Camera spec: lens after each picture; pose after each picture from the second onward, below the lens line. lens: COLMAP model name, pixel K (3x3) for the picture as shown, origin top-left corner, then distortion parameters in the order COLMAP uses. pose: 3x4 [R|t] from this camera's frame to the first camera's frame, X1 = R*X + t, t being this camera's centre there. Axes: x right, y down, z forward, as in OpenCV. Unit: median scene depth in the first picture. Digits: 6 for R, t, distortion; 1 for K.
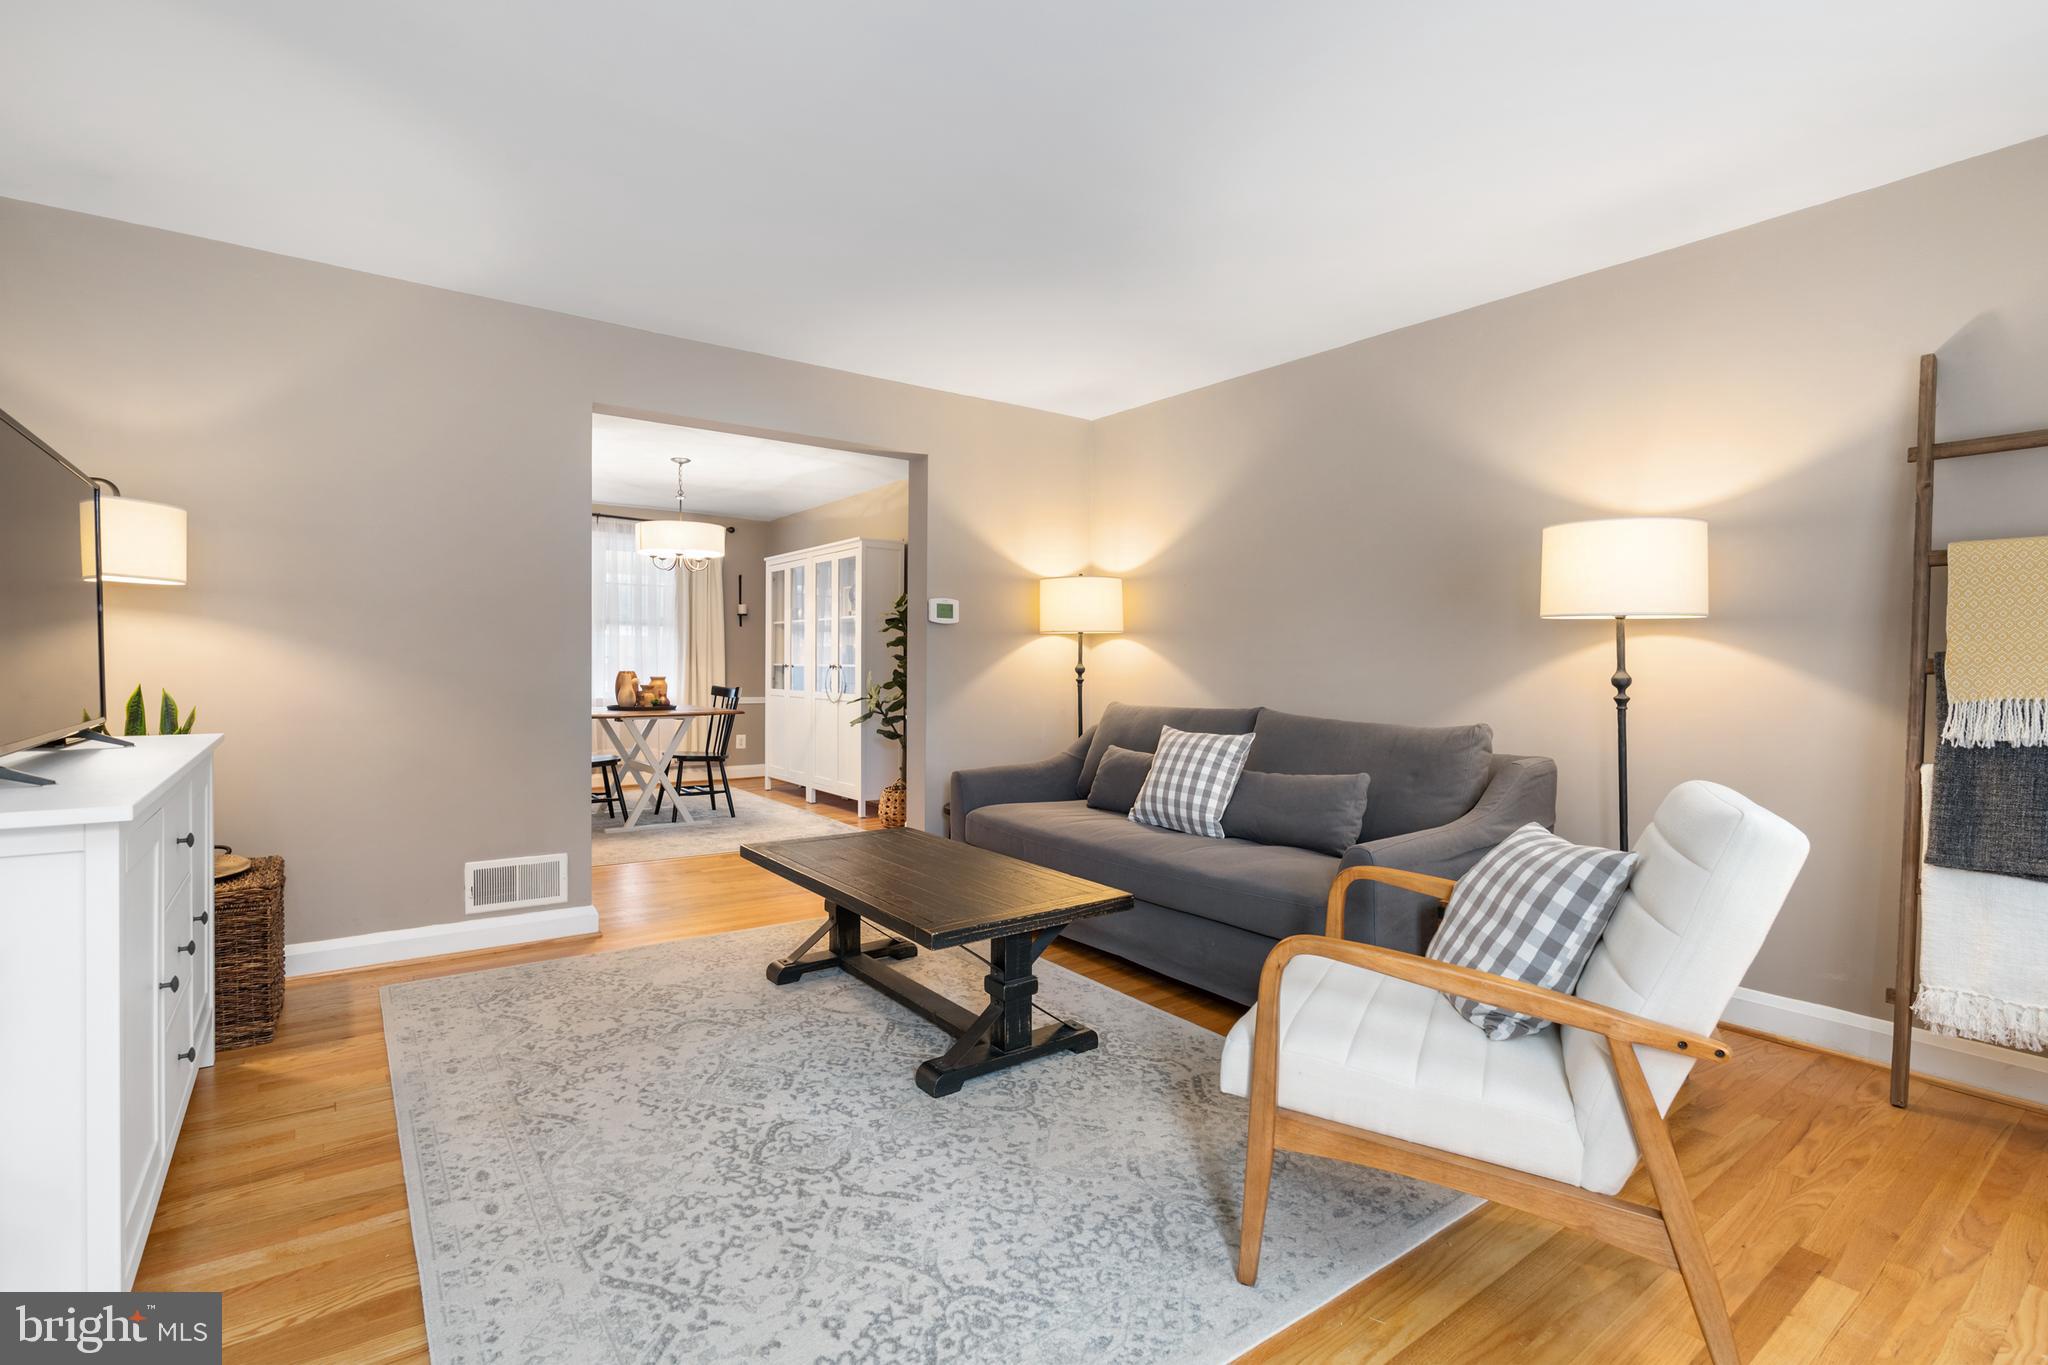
lens RADIAL K [[942.8, 0, 1033.7], [0, 942.8, 685.0], [0, 0, 1]] dist [-0.003213, 0.002131]
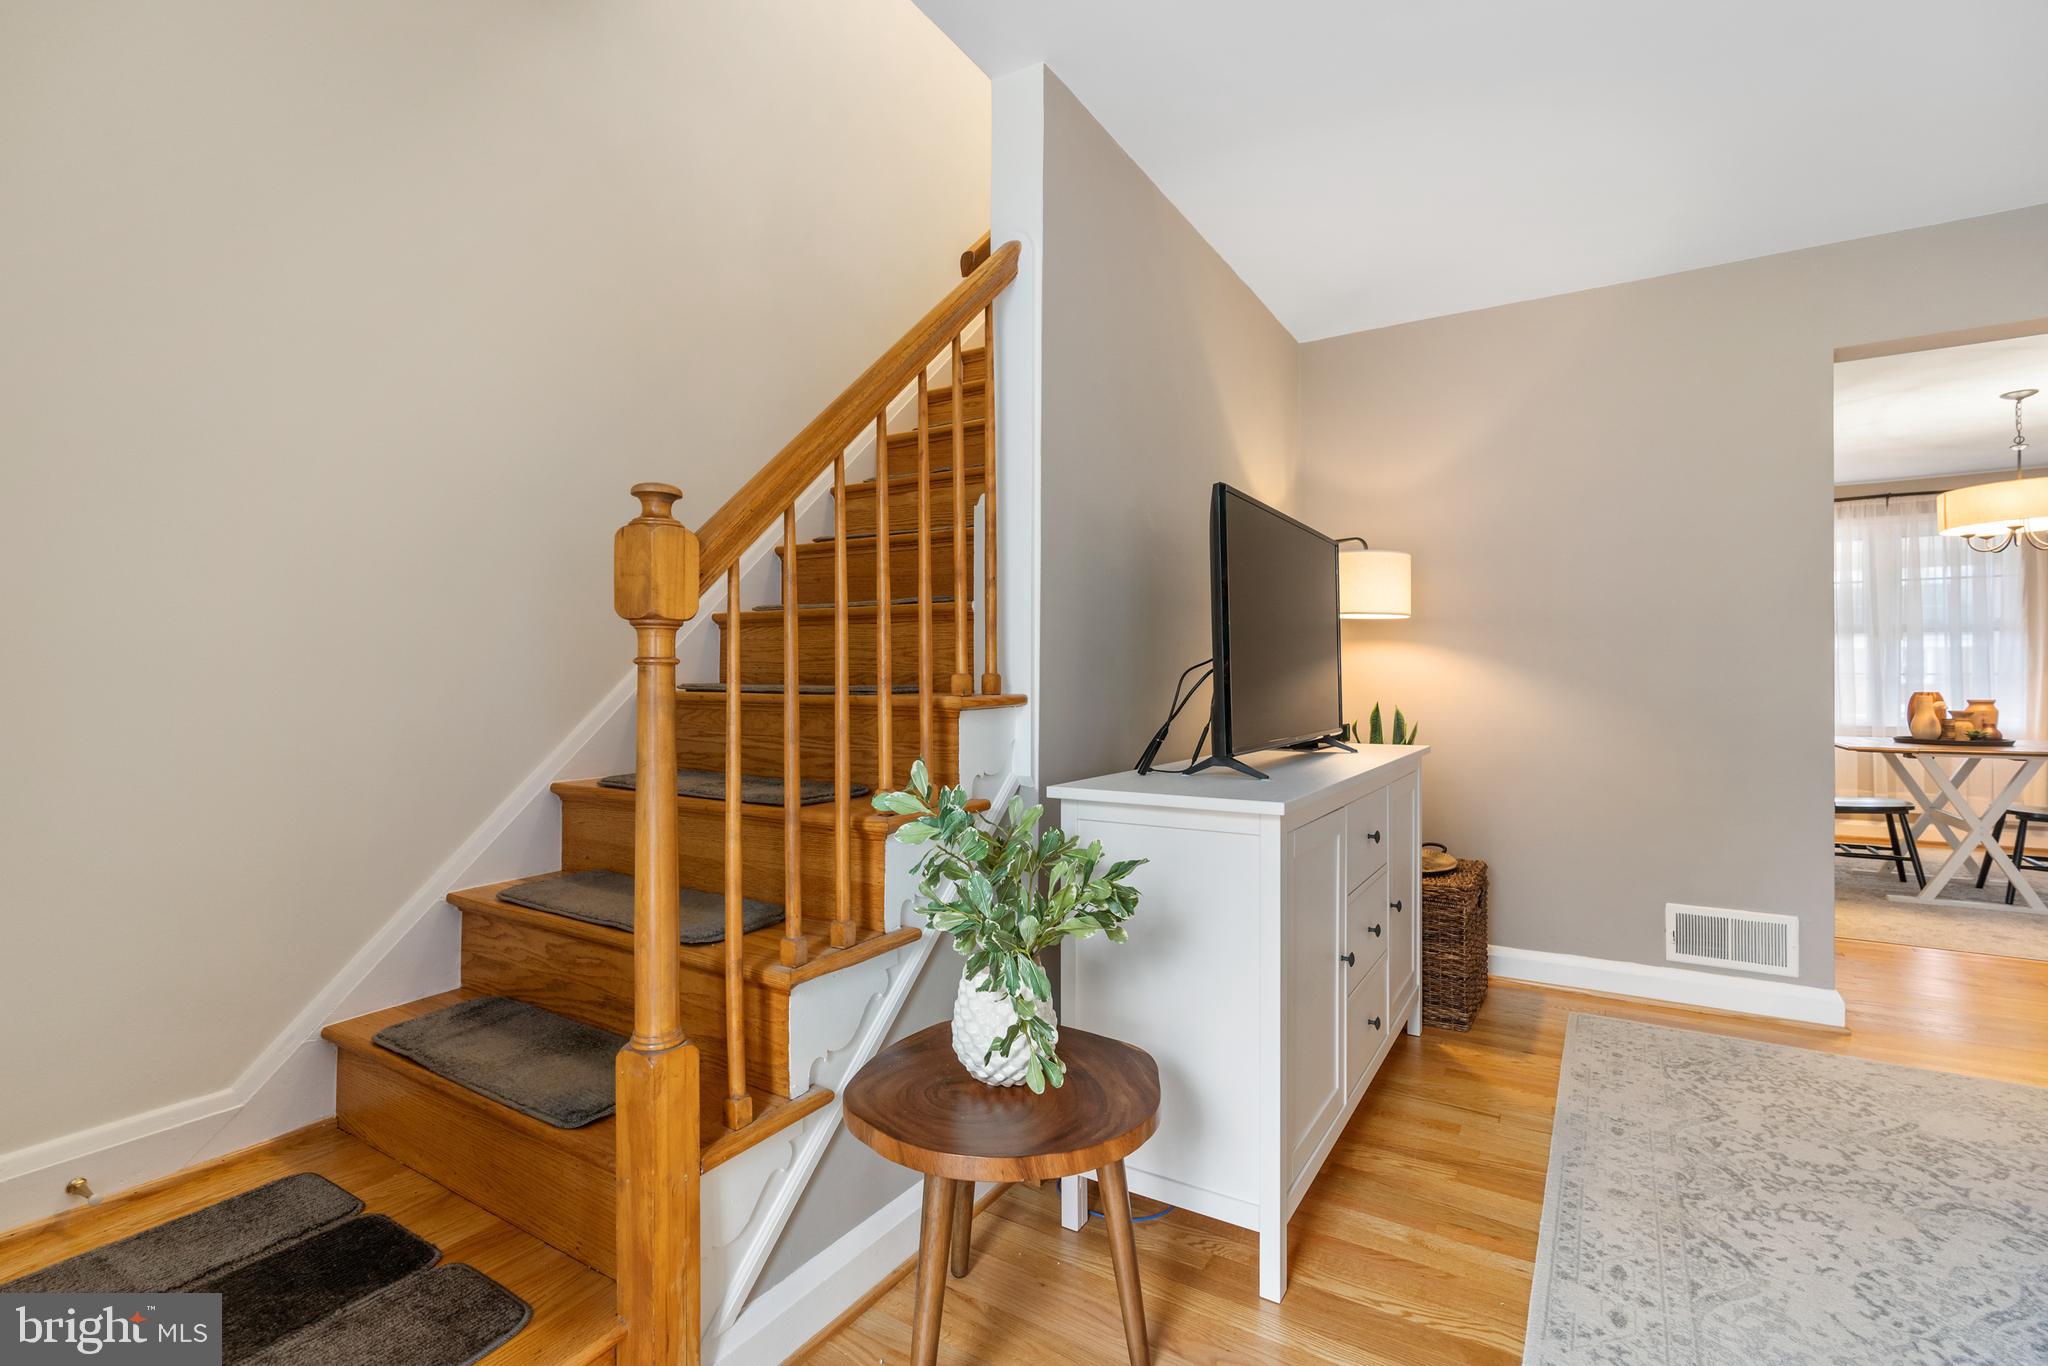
lens RADIAL K [[942.8, 0, 1033.7], [0, 942.8, 685.5], [0, 0, 1]] dist [-0.003213, 0.002131]
pose [[0.372161, -0.003933, -0.928160, 0.014520], [-0.015849, 0.999818, -0.010592, -0.001583], [0.928033, 0.018653, 0.372031, 0.110531]]
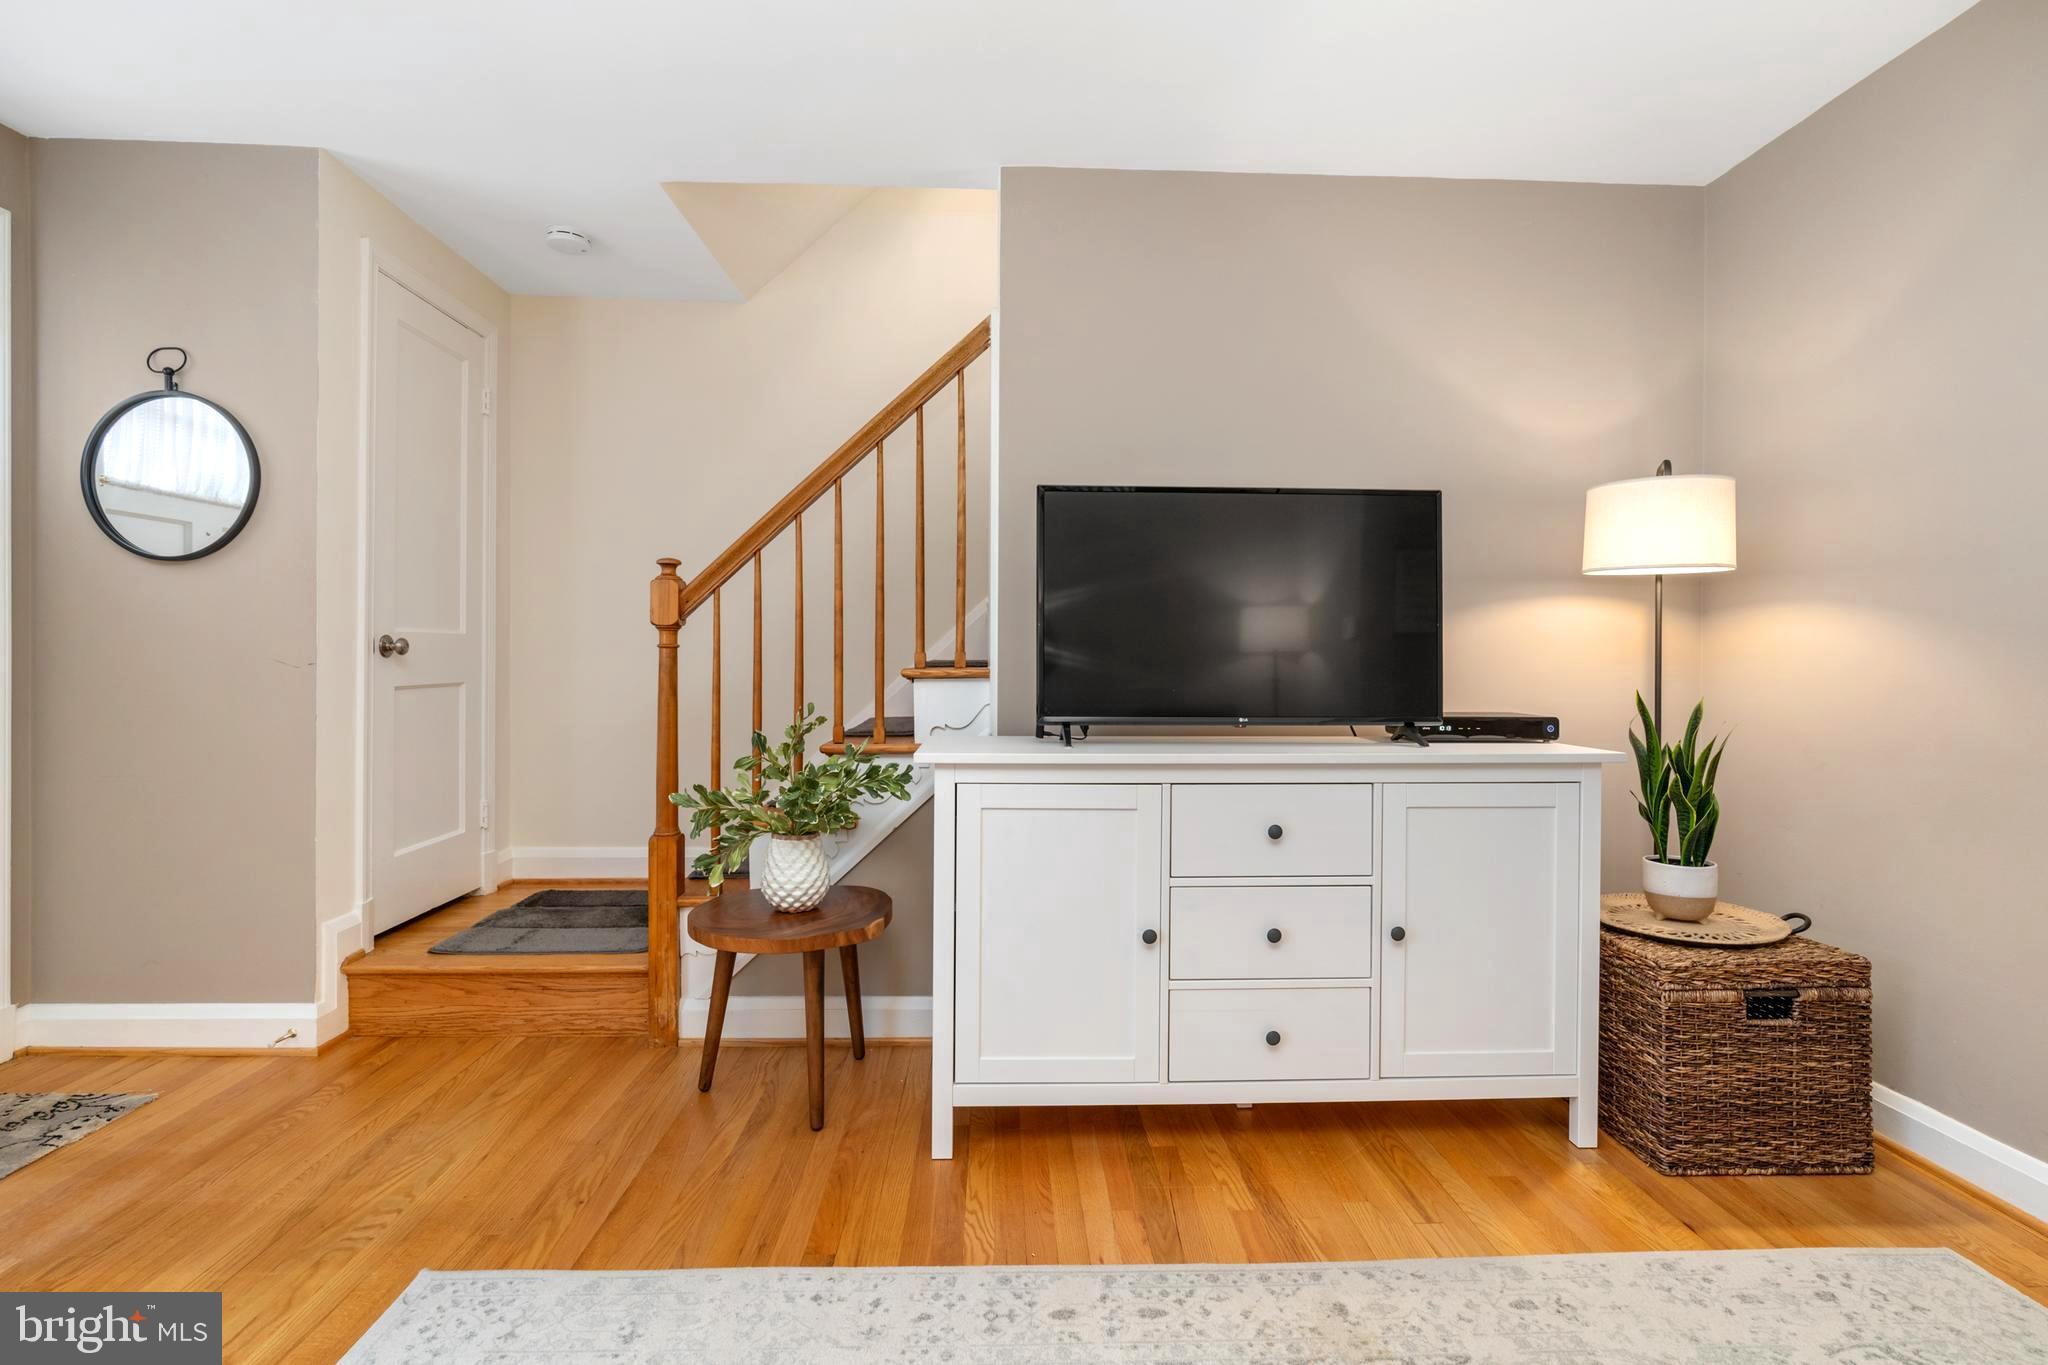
lens RADIAL K [[949.9, 0, 1031.0], [0, 949.9, 649.7], [0, 0, 1]] dist [-0.002038, 0.000411]
pose [[-0.565343, -0.013613, -0.824744, 0.091597], [-0.027864, 0.999608, 0.002601, -0.023251], [0.824385, 0.024451, -0.565501, 0.905234]]
